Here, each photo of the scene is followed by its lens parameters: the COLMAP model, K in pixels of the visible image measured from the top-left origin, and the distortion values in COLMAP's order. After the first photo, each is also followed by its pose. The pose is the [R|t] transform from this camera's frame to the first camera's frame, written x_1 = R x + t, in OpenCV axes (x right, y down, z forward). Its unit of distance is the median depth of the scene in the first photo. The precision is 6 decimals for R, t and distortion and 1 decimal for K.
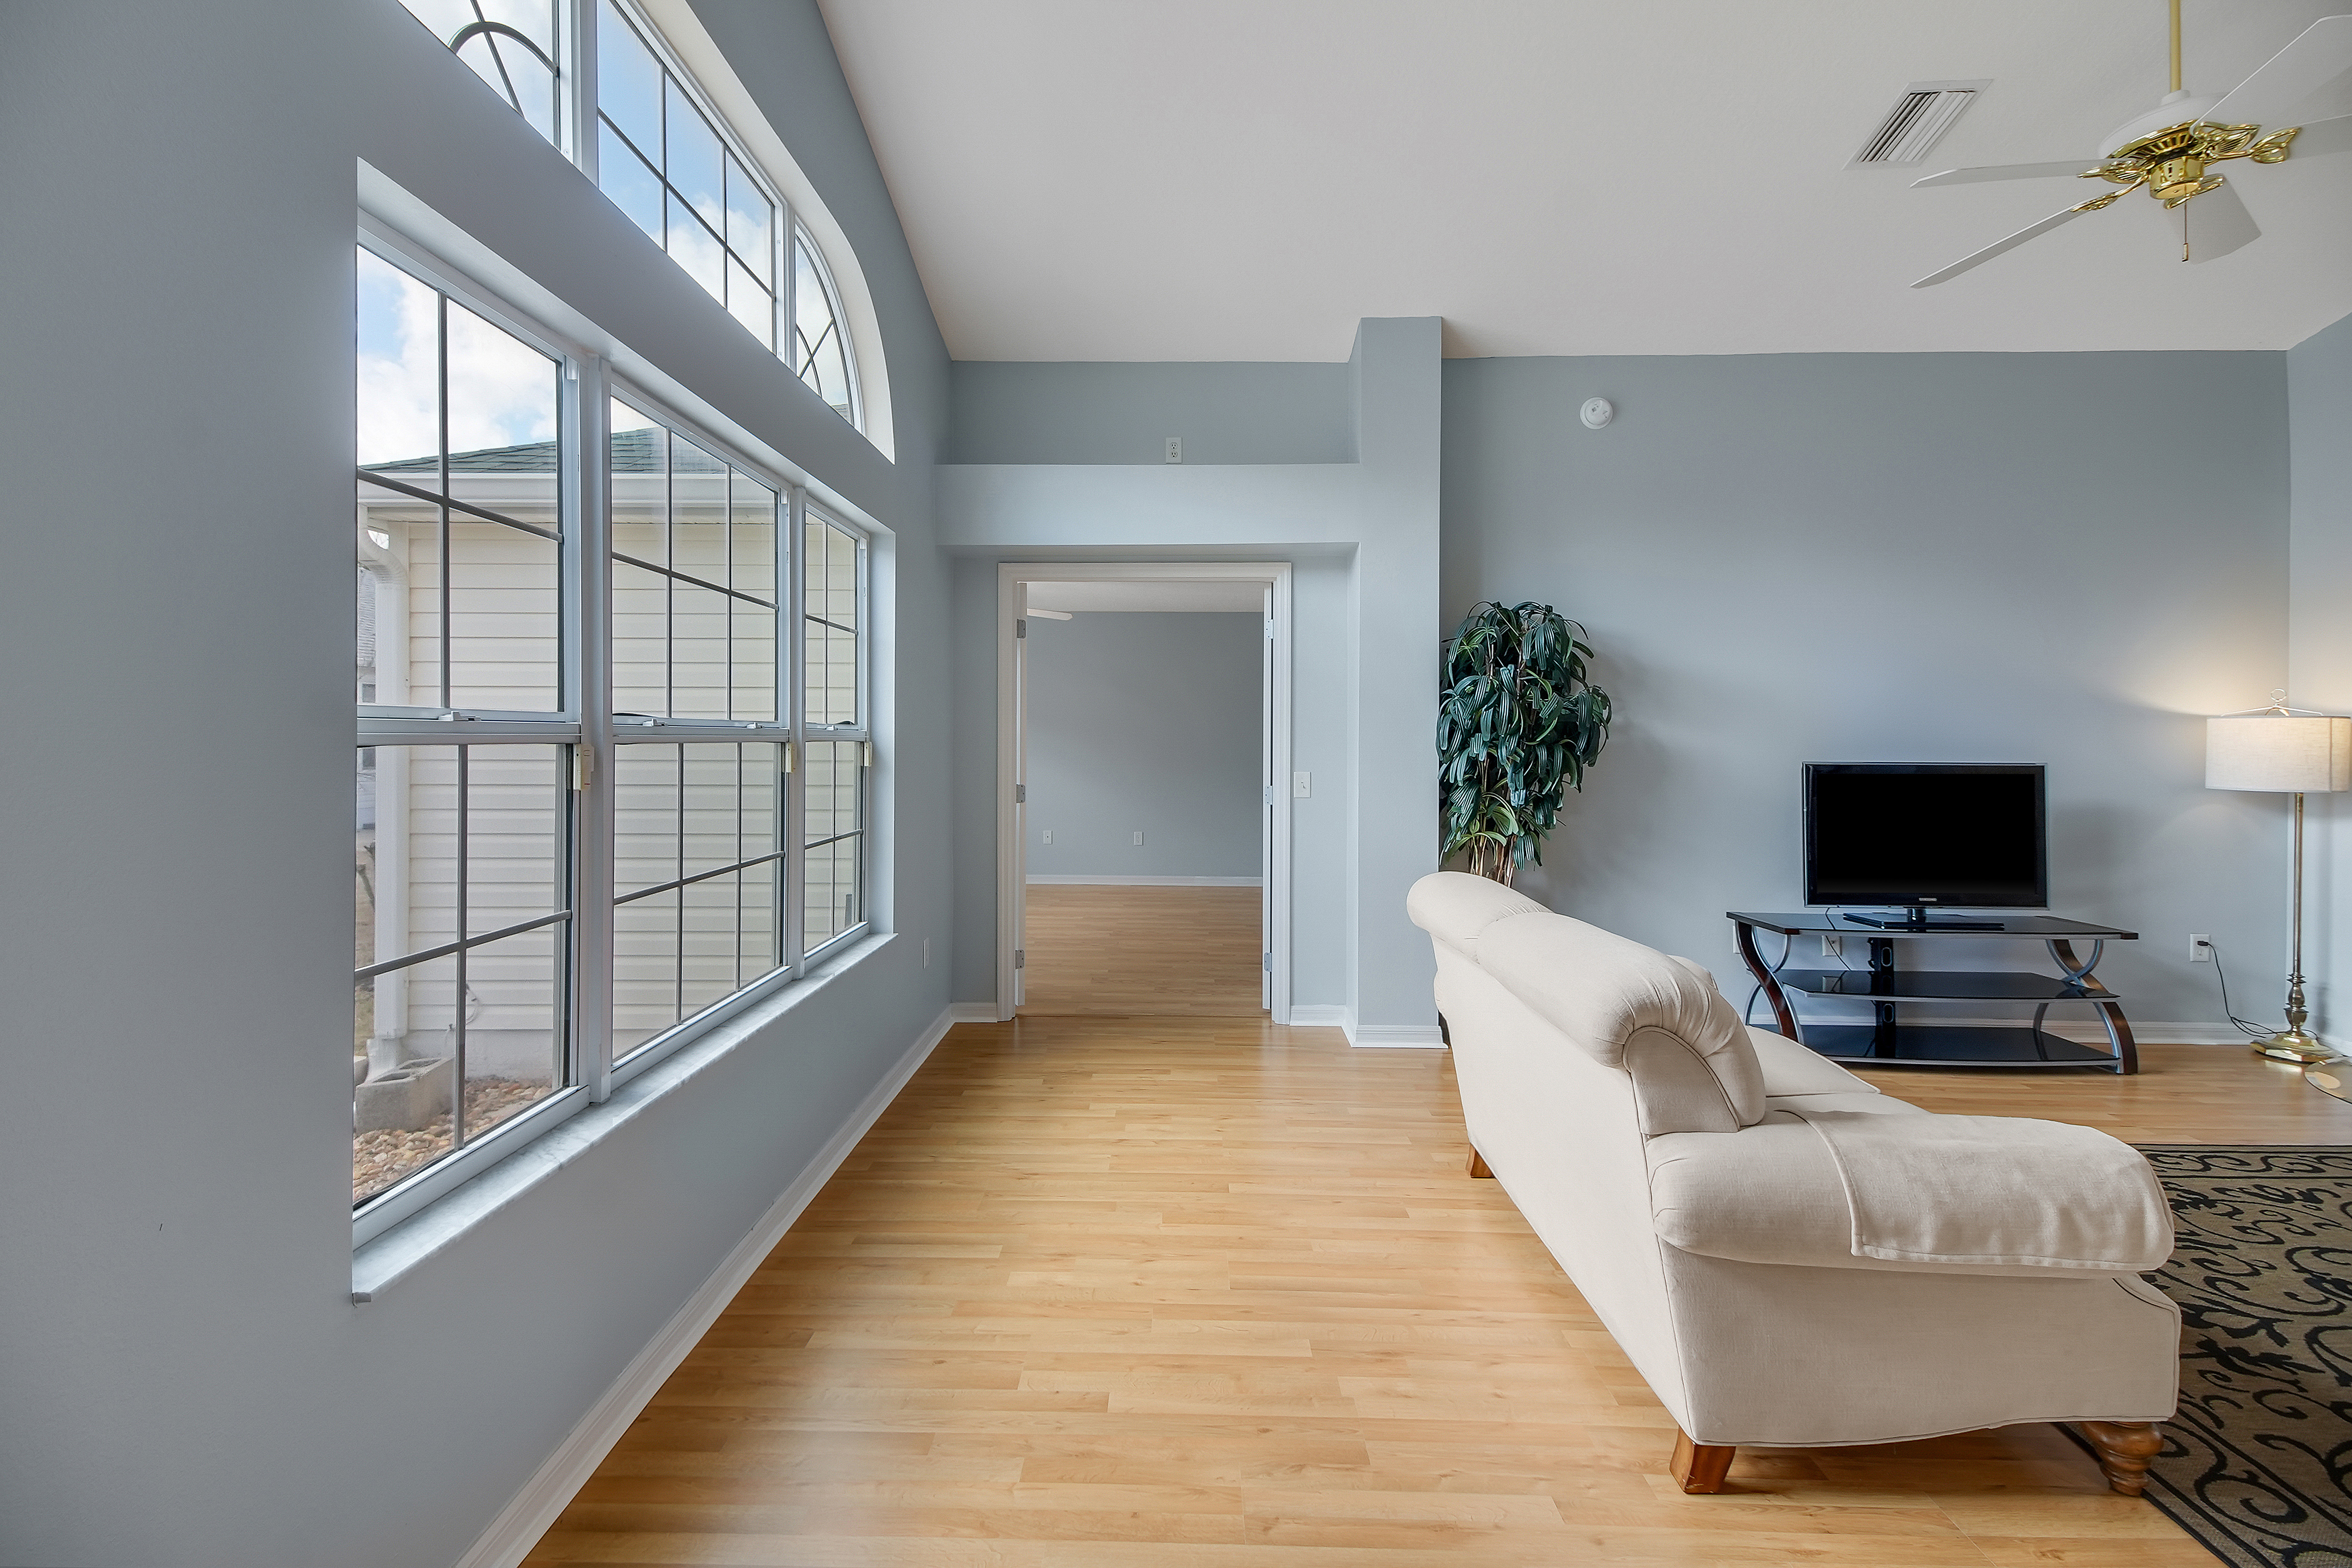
lens RADIAL K [[1008.7, 0, 1166.0], [0, 1008.7, 732.5], [0, 0, 1]] dist [0.048589, -0.021048]
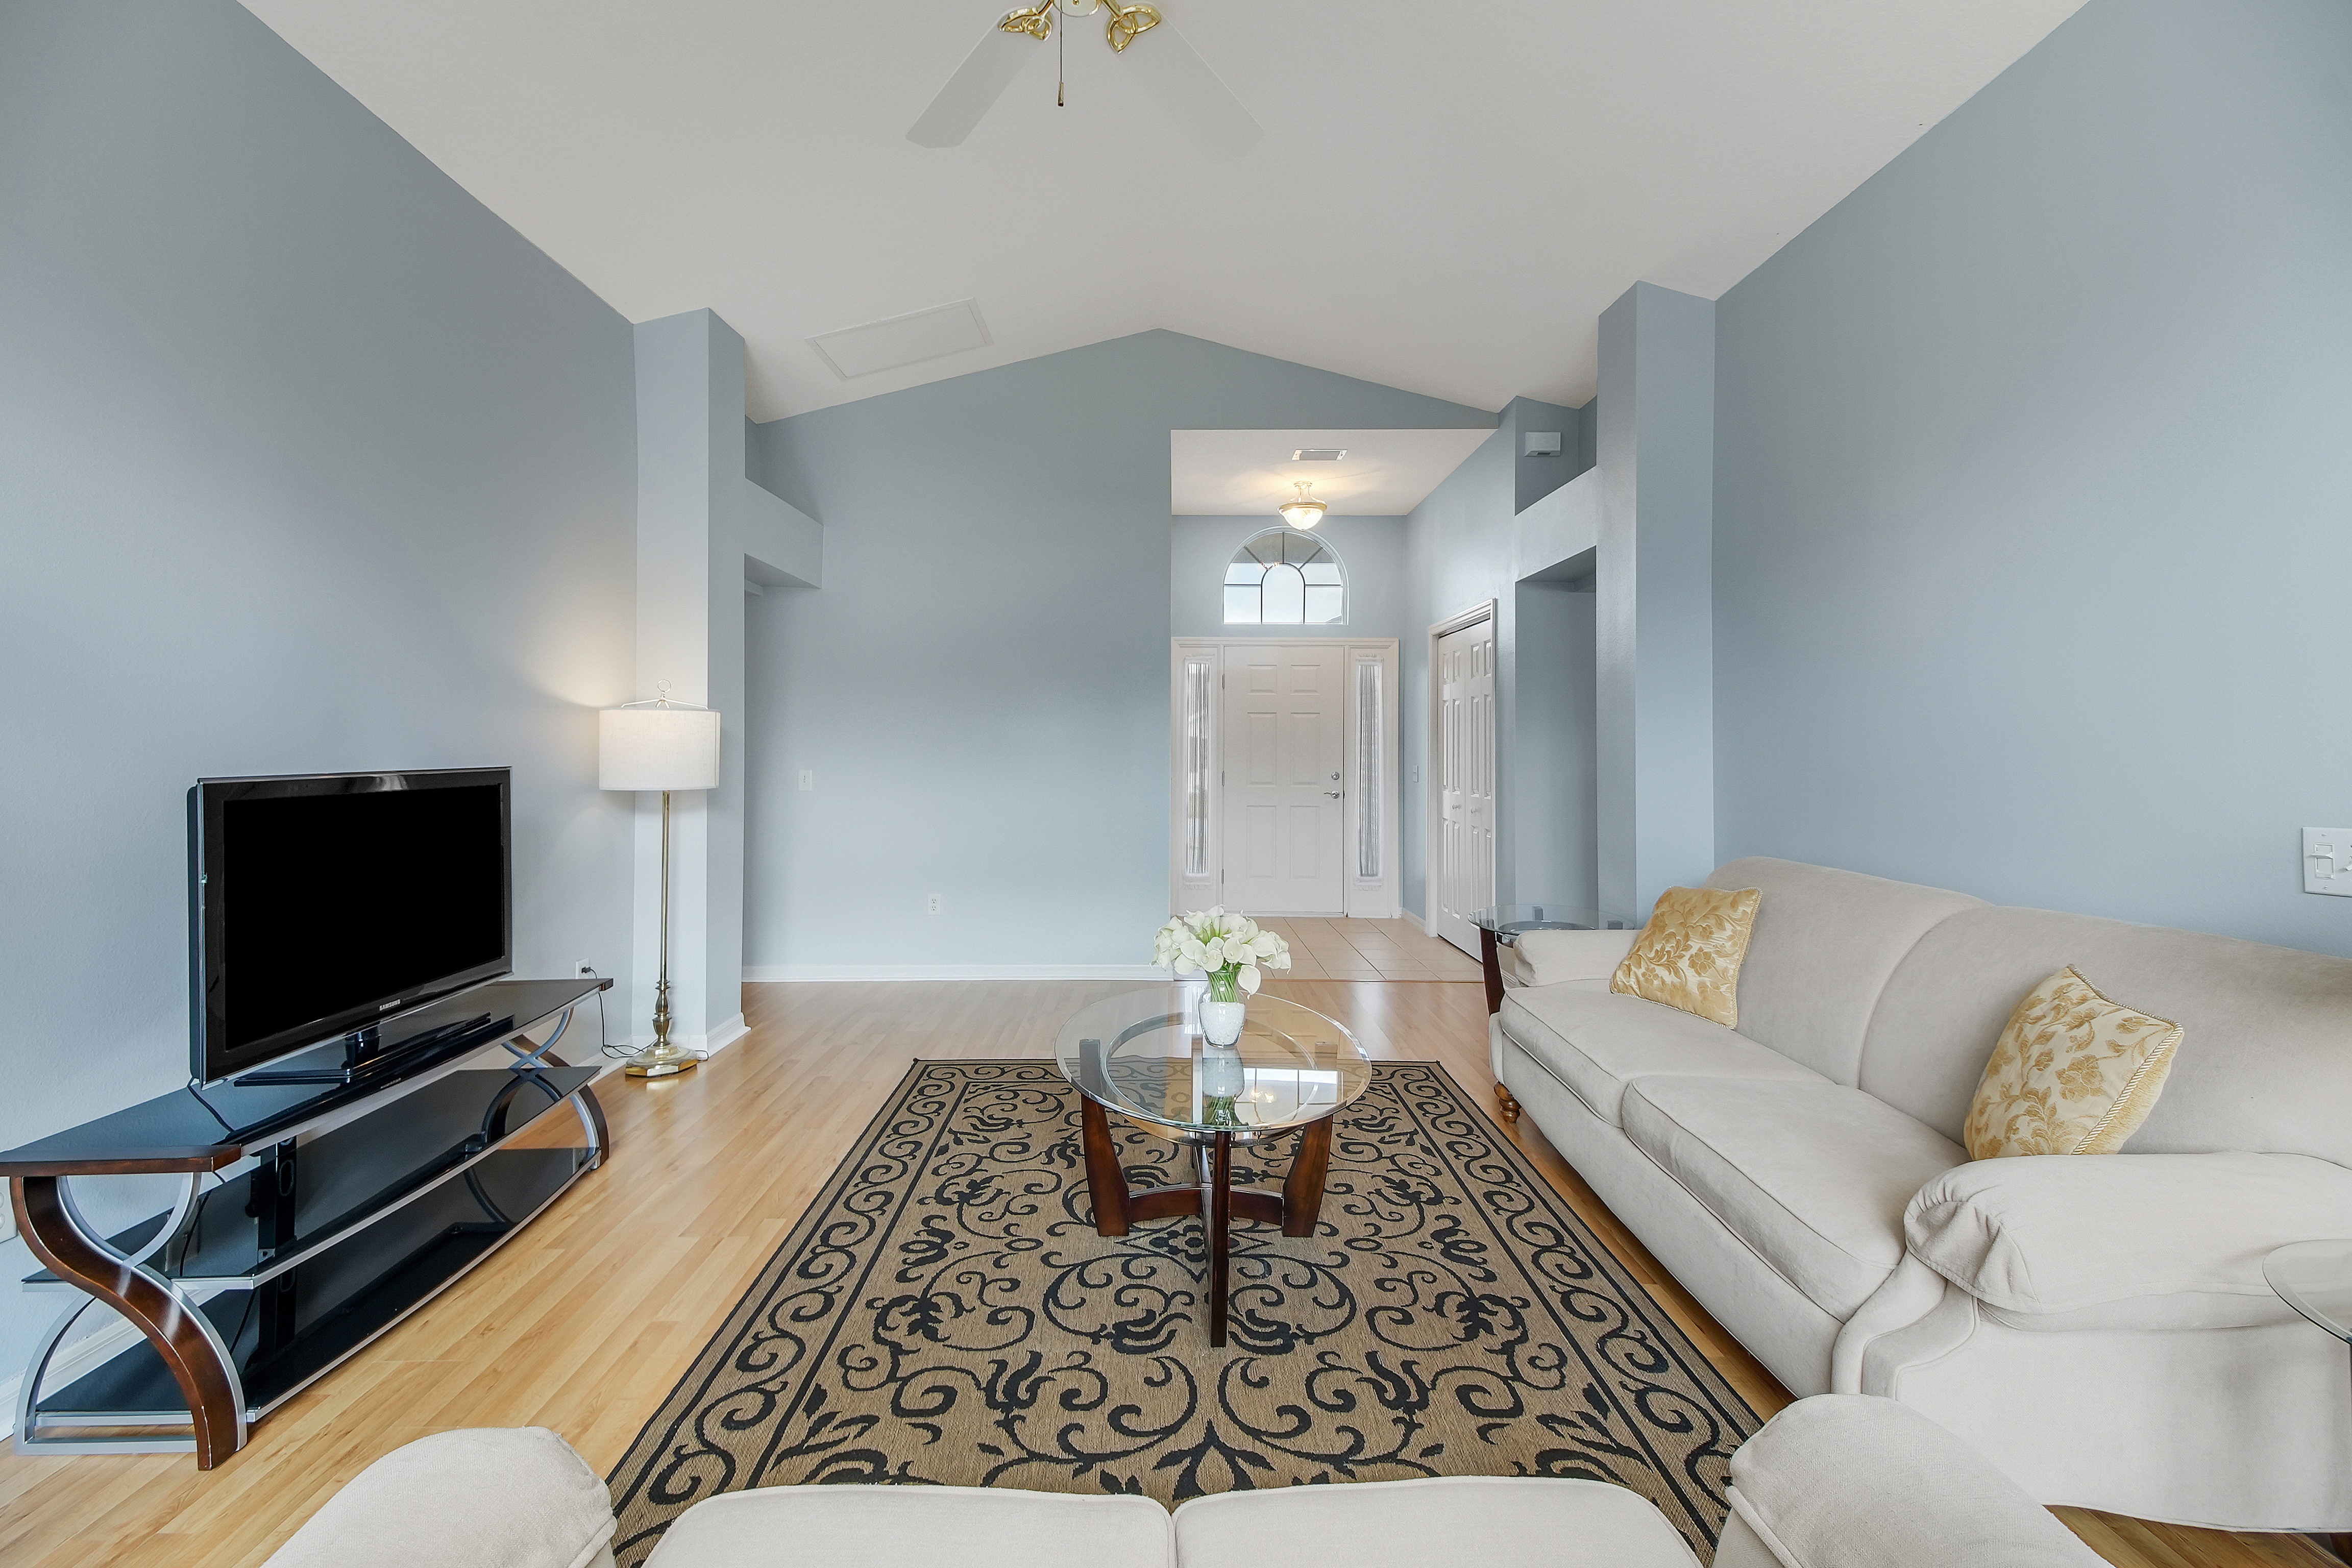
lens RADIAL K [[1008.7, 0, 1166.0], [0, 1008.7, 732.5], [0, 0, 1]] dist [0.048589, -0.021048]
pose [[-0.035709, 0.005156, 0.999349, 0.232874], [-0.006314, 0.999966, -0.005385, 0.013034], [-0.999342, -0.006502, -0.035675, 0.987079]]
